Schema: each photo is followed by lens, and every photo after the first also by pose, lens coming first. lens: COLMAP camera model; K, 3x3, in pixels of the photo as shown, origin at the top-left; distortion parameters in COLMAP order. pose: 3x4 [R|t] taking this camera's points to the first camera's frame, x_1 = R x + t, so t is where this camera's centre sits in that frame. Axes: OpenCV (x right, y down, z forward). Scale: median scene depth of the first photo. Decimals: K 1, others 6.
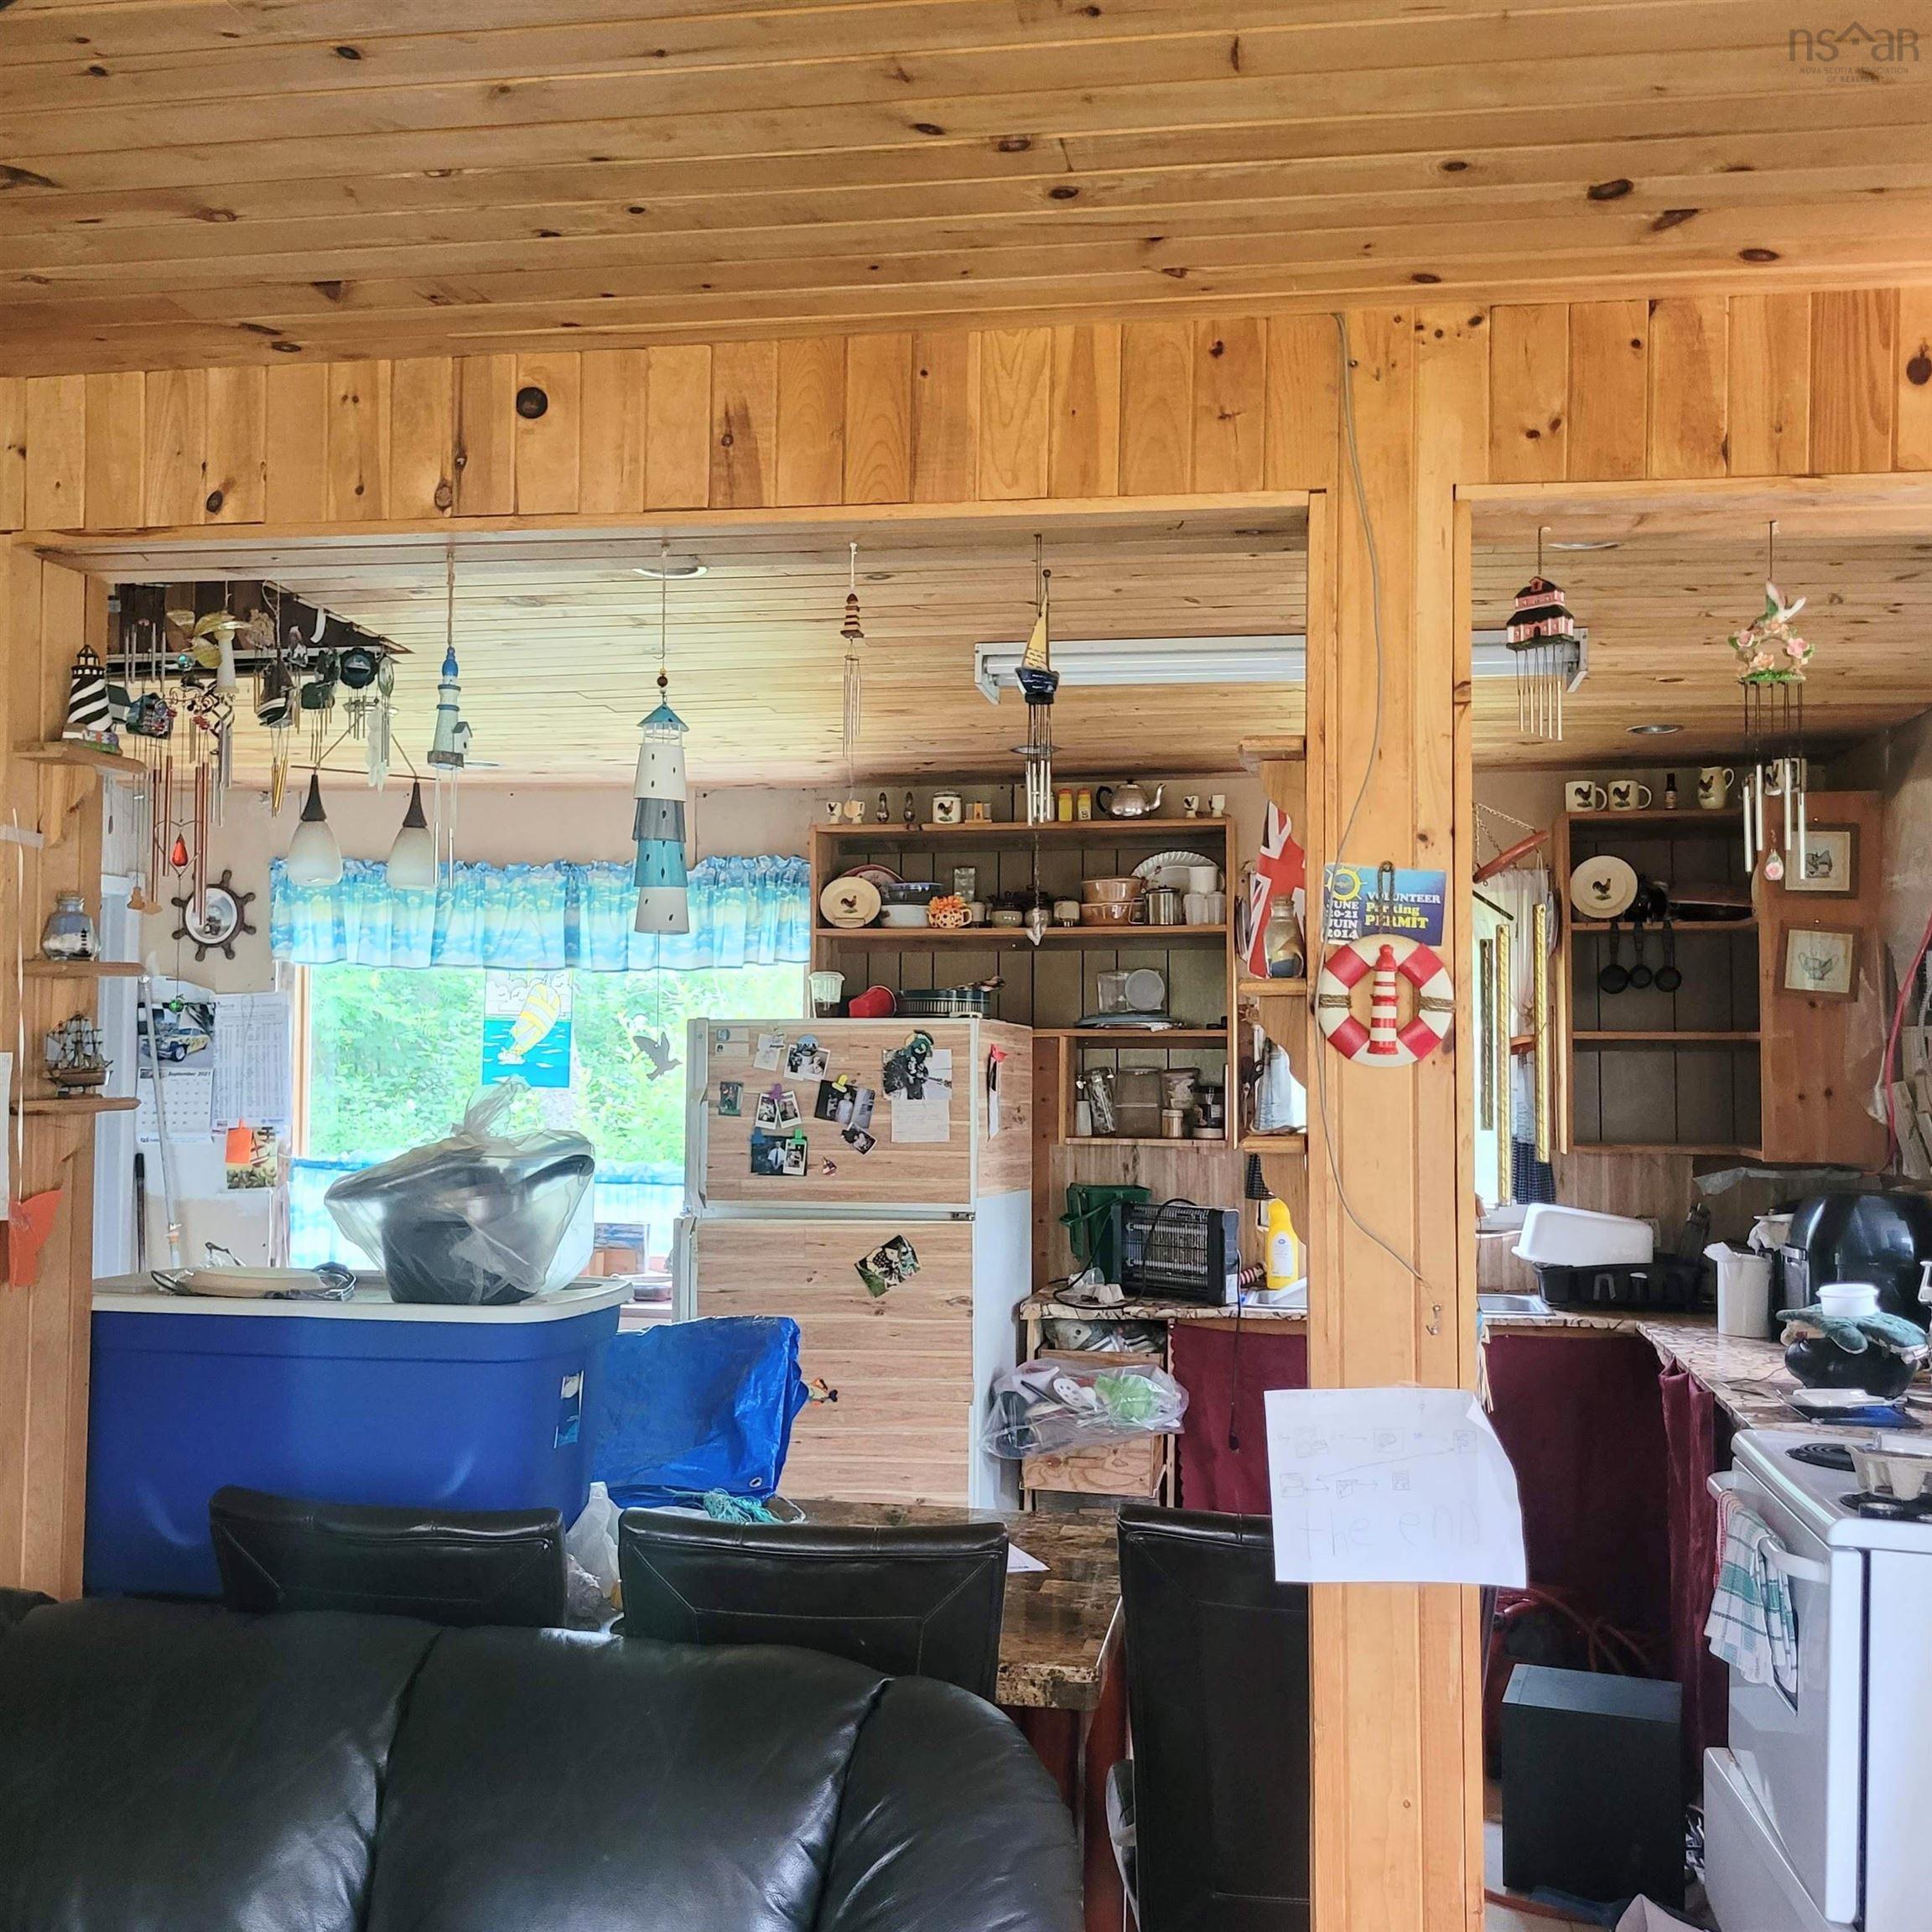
lens RADIAL K [[2008.0, 0, 960.2], [0, 2008.0, 964.6], [0, 0, 1]] dist [0.048813, 0.000000]
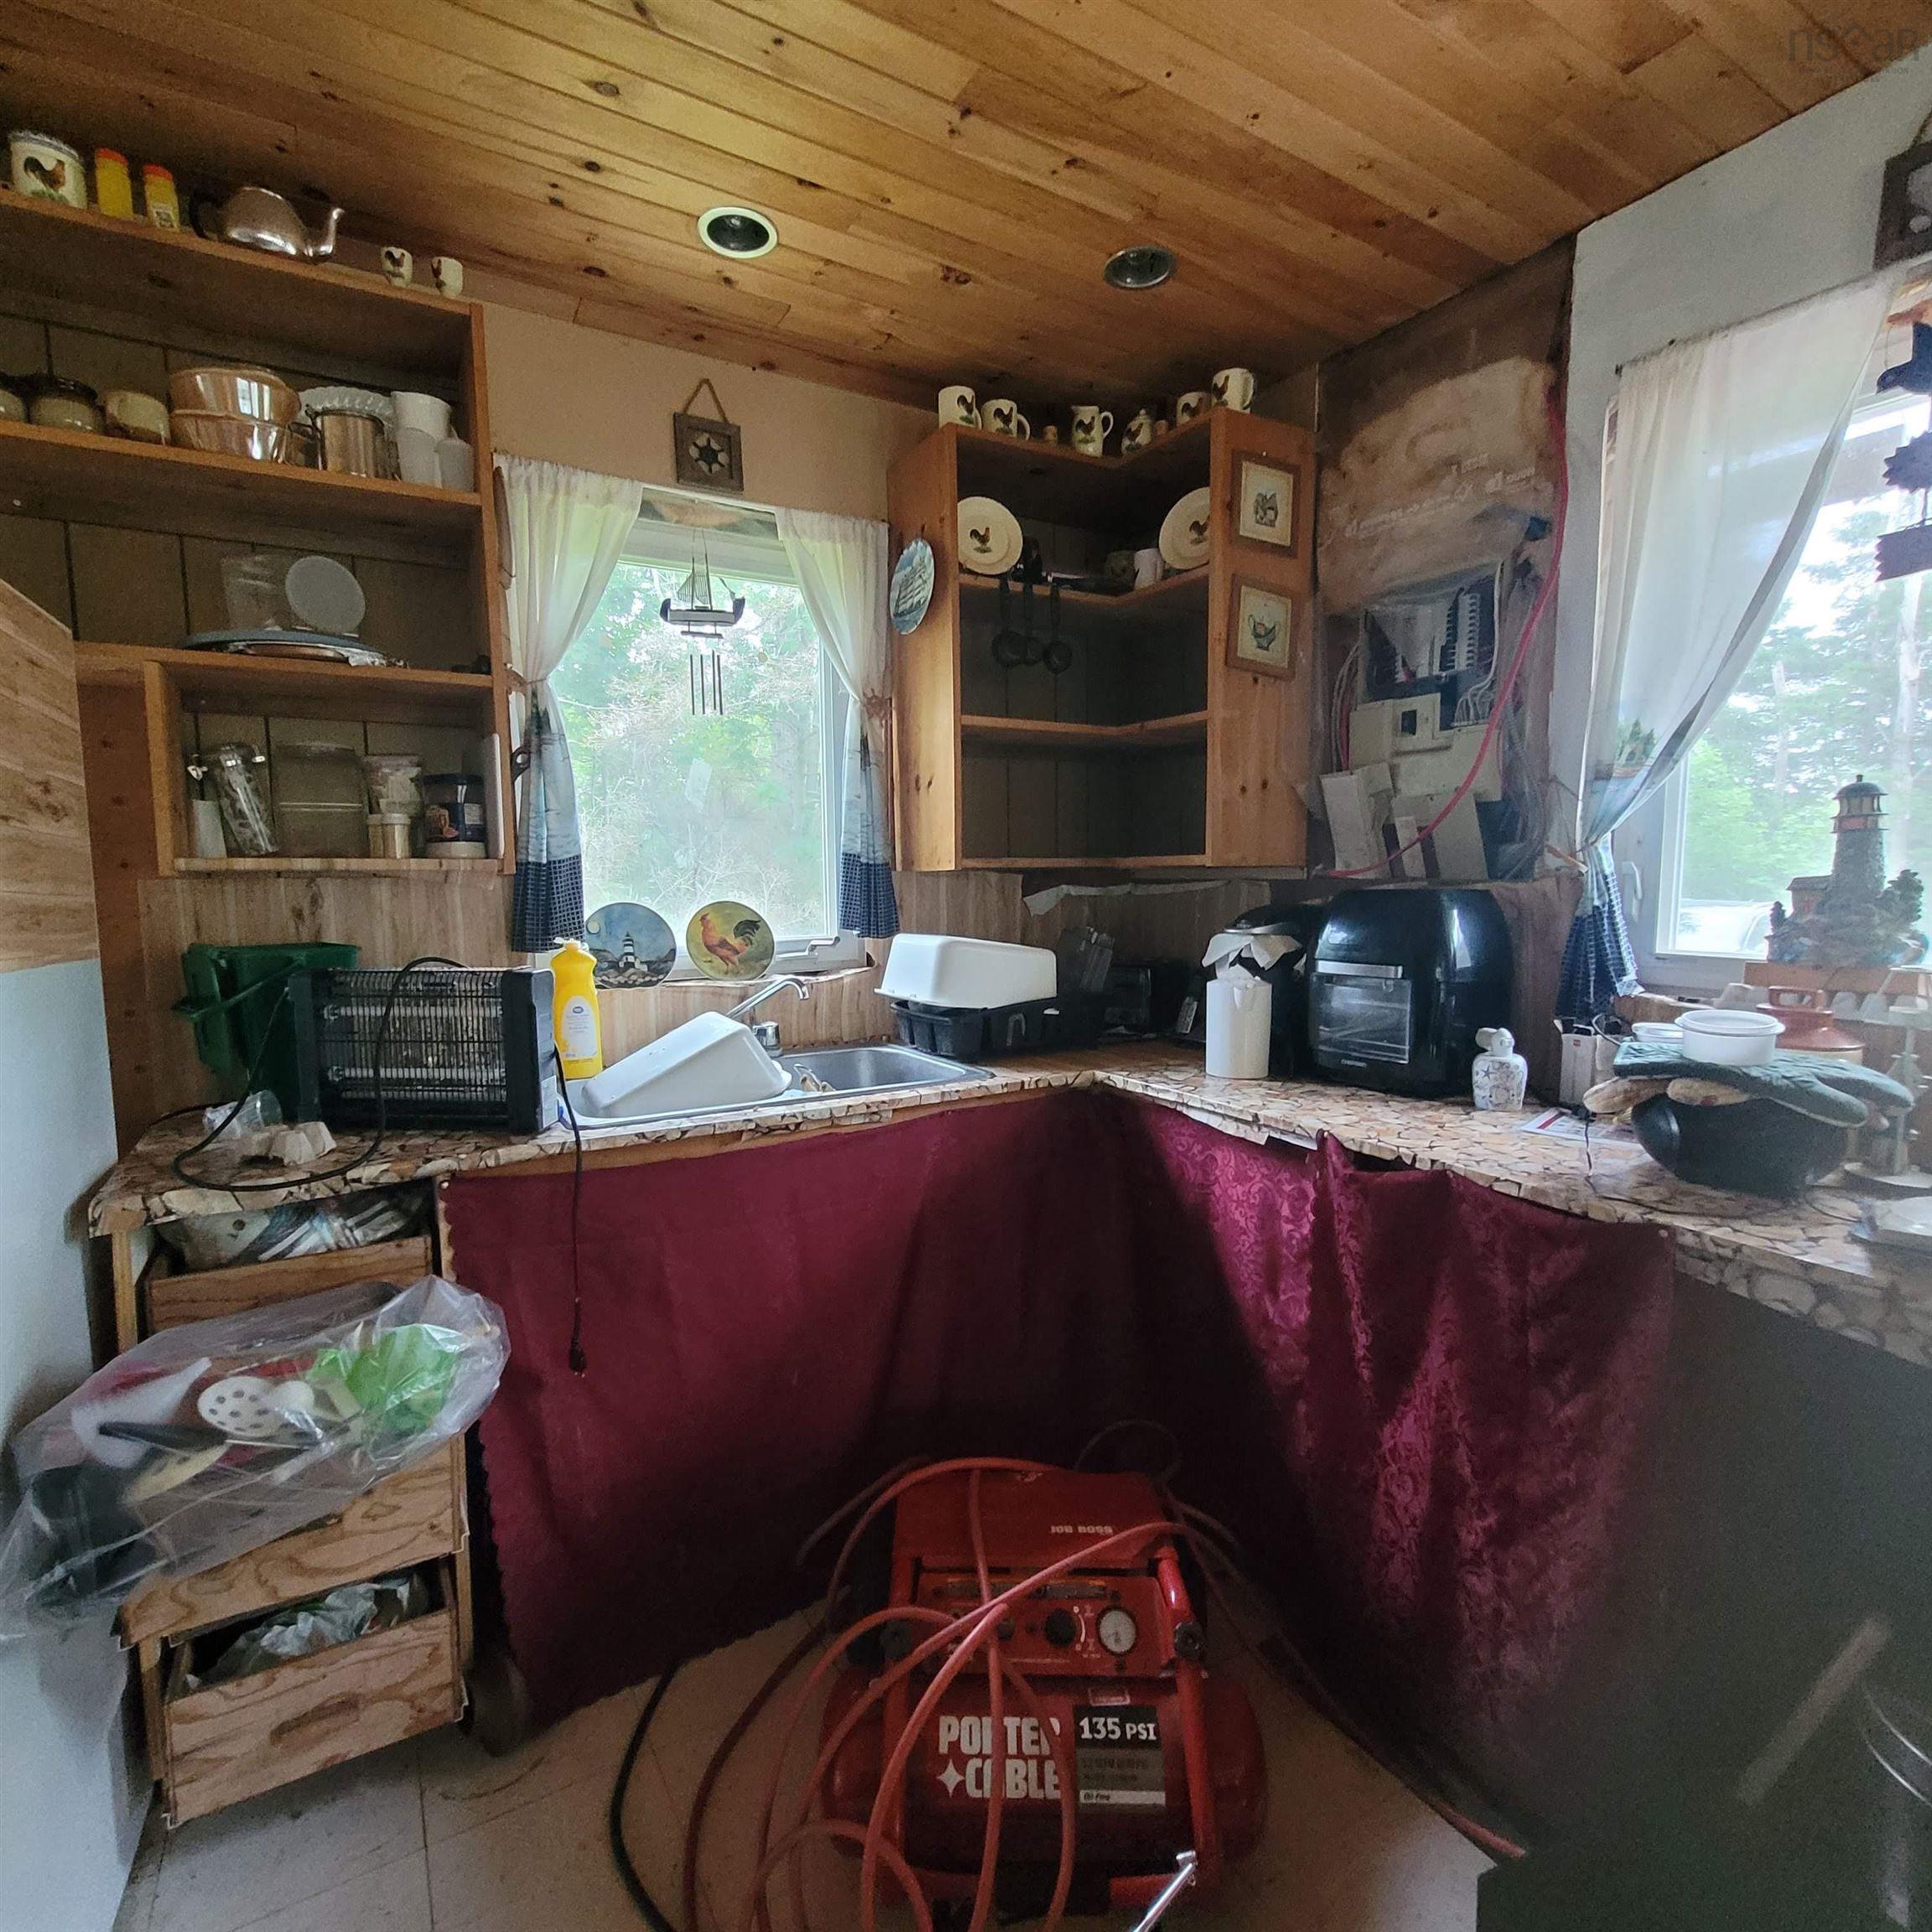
lens RADIAL K [[1033.8, 0, 948.0], [0, 1033.8, 977.1], [0, 0, 1]] dist [0.005571, -0.001227]
pose [[0.759294, -0.076306, 0.646258, 0.029689], [-0.018287, 0.990207, 0.138403, 0.079285], [-0.650491, -0.116906, 0.750463, 0.688765]]
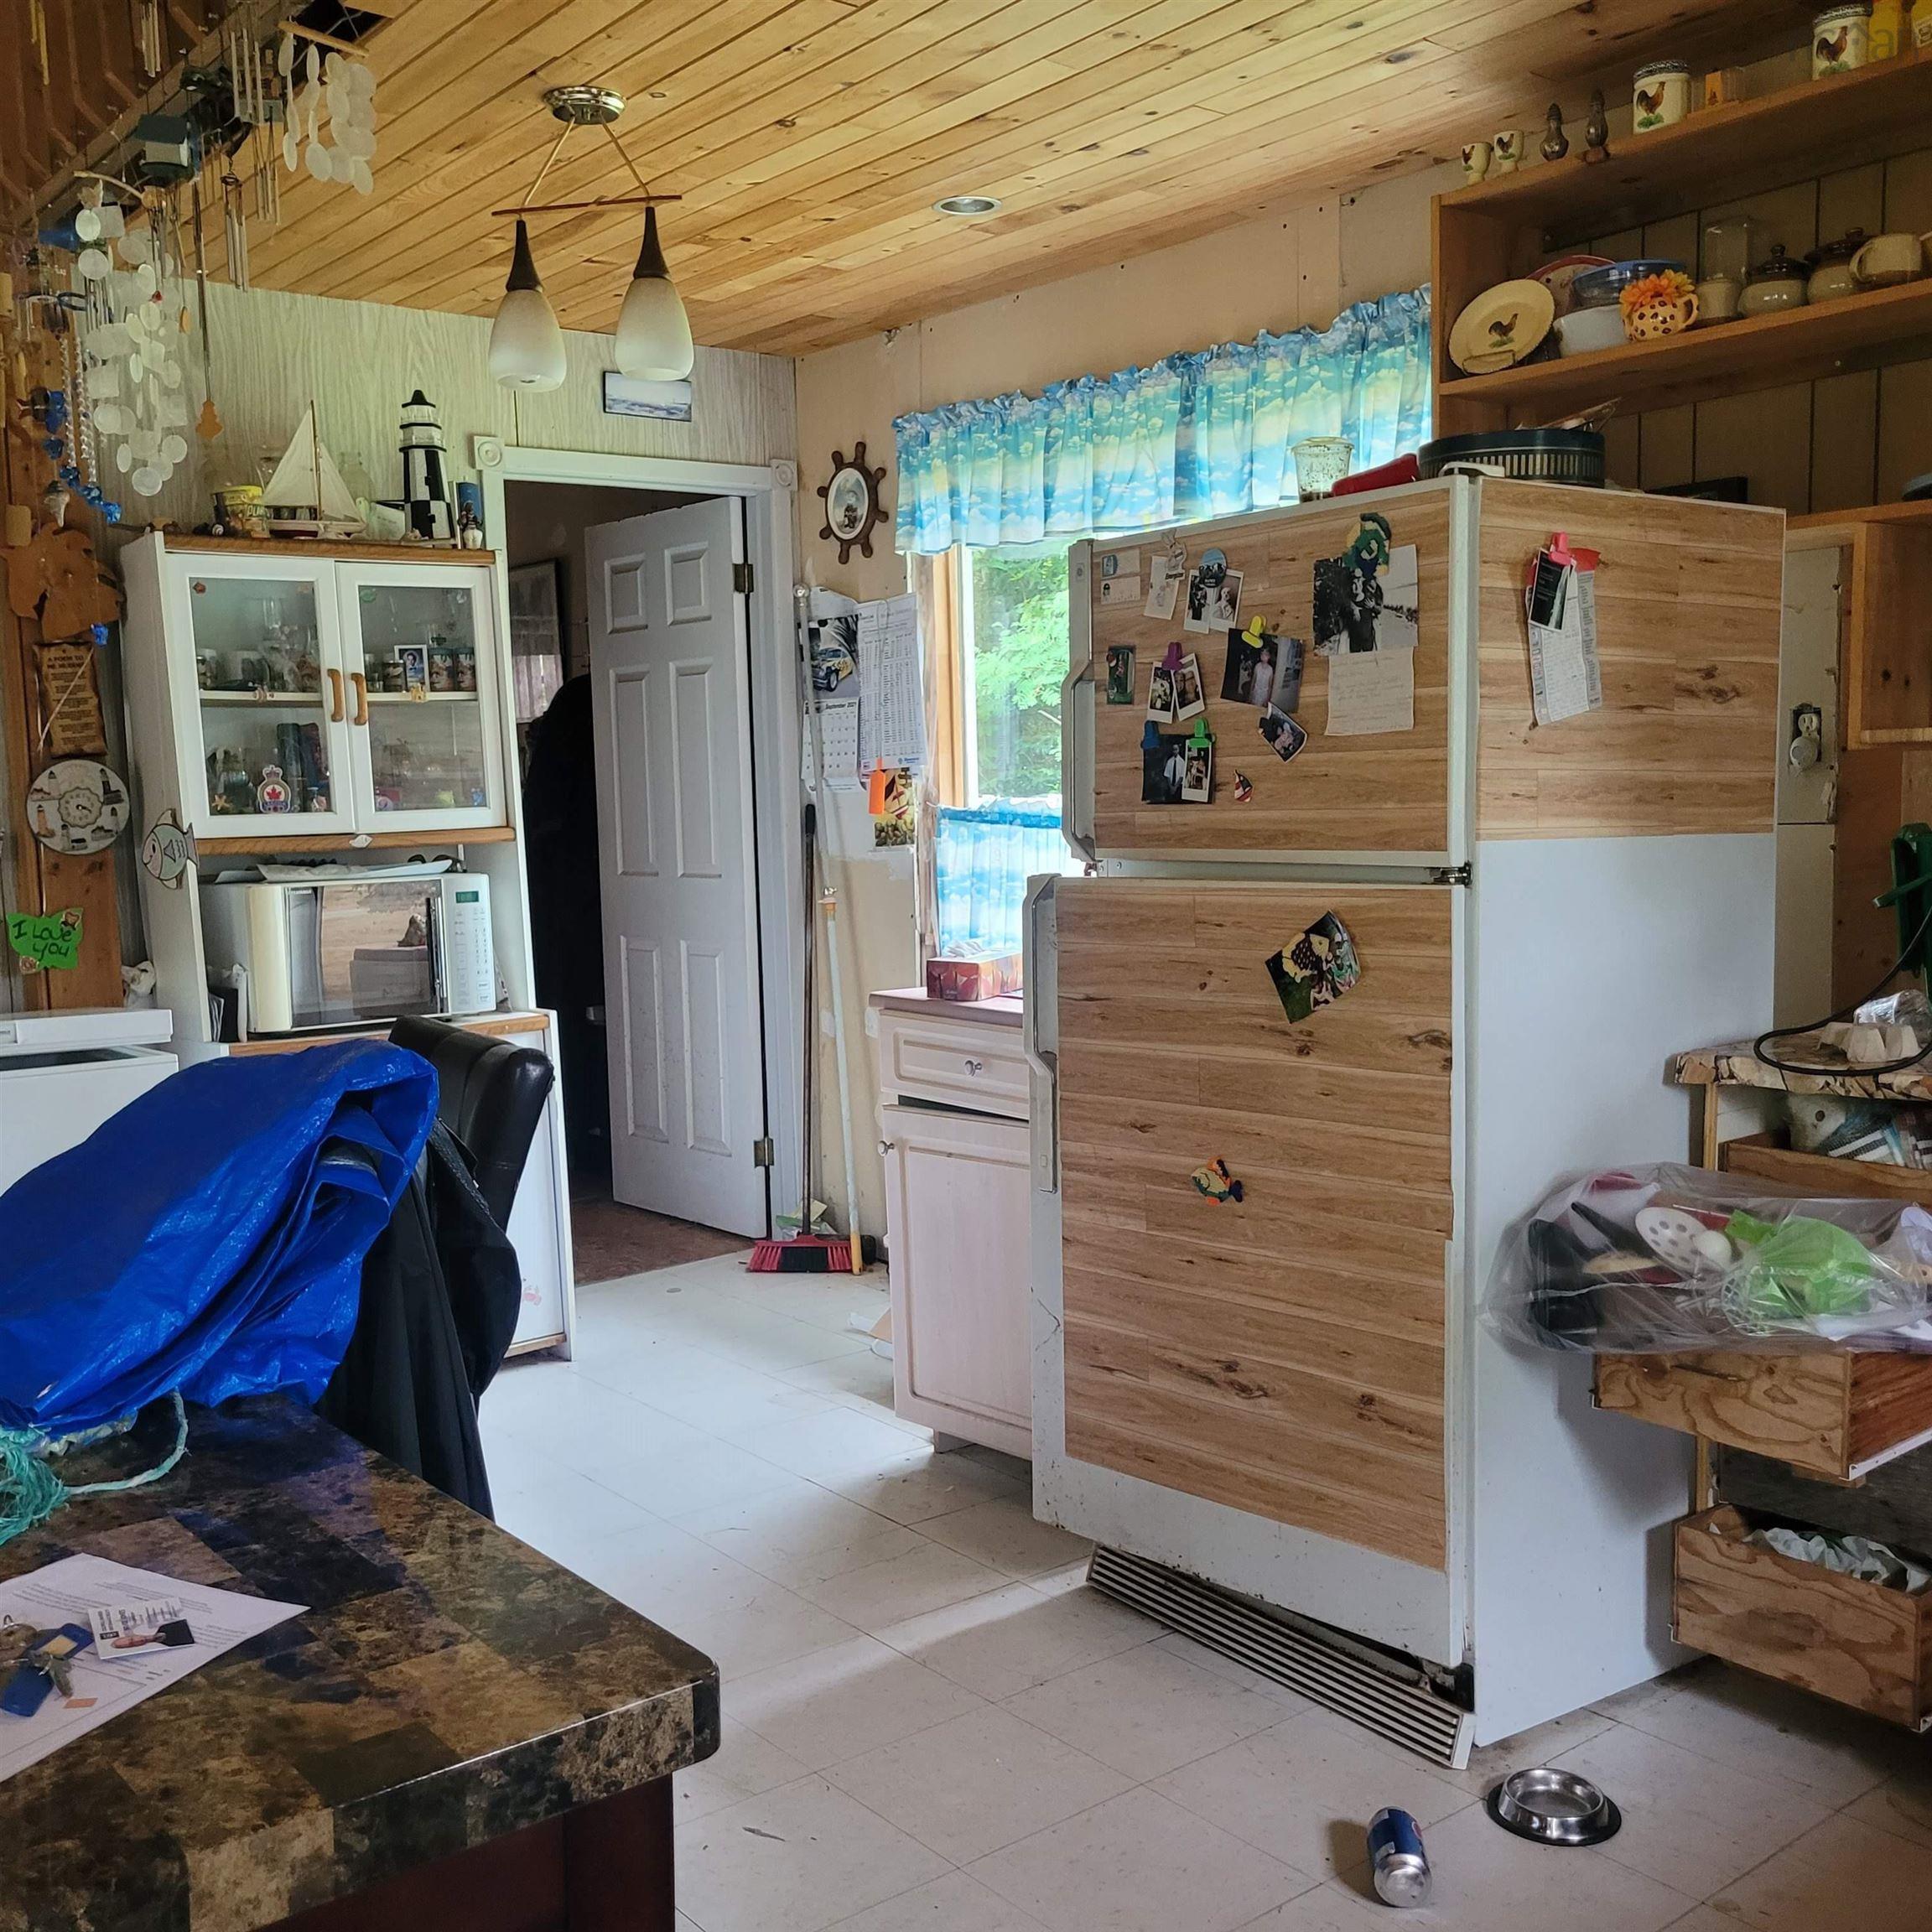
lens RADIAL K [[2008.0, 0, 954.4], [0, 2008.0, 972.4], [0, 0, 1]] dist [0.048813, 0.000000]
pose [[0.753311, 0.038543, -0.656534, 0.224506], [0.061865, 0.989702, 0.129087, 0.069954], [0.654748, -0.137859, 0.743169, 0.494004]]
